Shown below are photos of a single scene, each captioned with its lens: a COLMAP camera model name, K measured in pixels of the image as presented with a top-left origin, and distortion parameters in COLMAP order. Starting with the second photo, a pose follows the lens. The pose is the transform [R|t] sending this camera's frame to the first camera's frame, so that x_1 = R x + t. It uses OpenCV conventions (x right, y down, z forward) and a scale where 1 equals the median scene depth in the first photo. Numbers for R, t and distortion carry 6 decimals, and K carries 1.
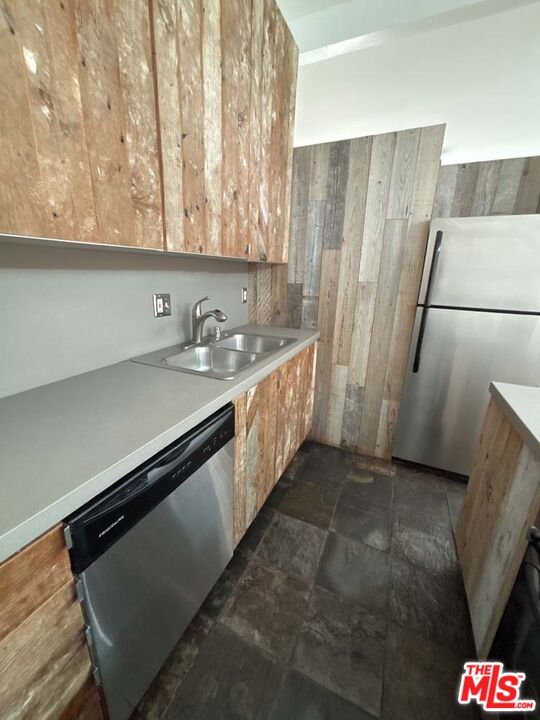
lens RADIAL K [[291.6, 0, 267.1], [0, 291.6, 347.7], [0, 0, 1]] dist [0.013967, -0.000719]
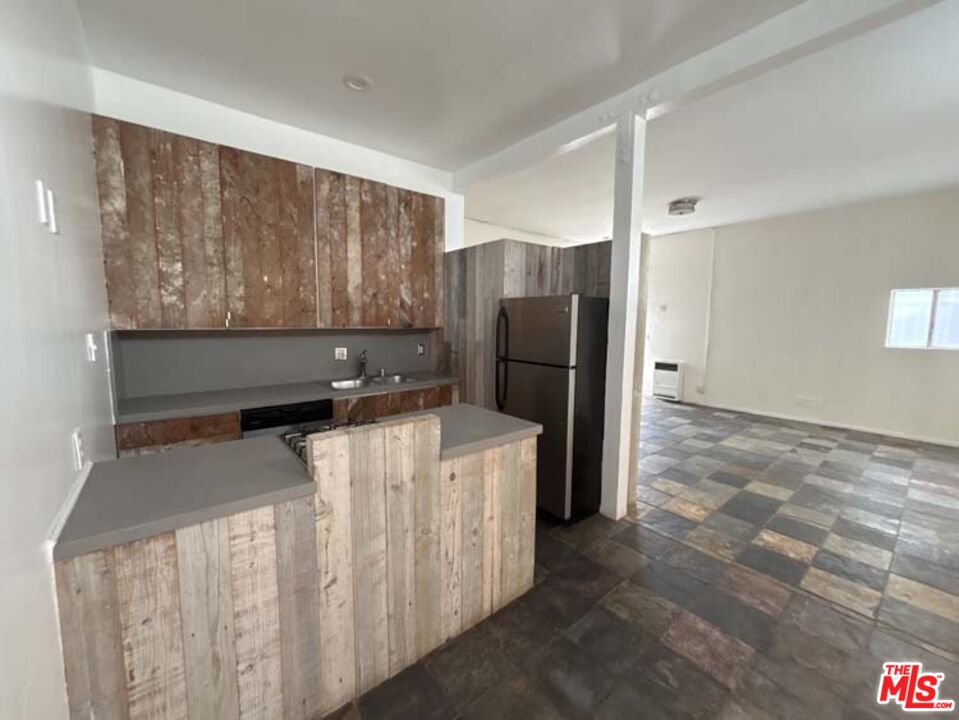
lens RADIAL K [[388.4, 0, 481.4], [0, 388.4, 361.6], [0, 0, 1]] dist [0.013967, -0.000719]
pose [[0.890906, 0.031556, -0.453091, 1.577650], [-0.099685, 0.986845, -0.127280, 0.129978], [0.443114, 0.158561, 0.882331, -0.770989]]
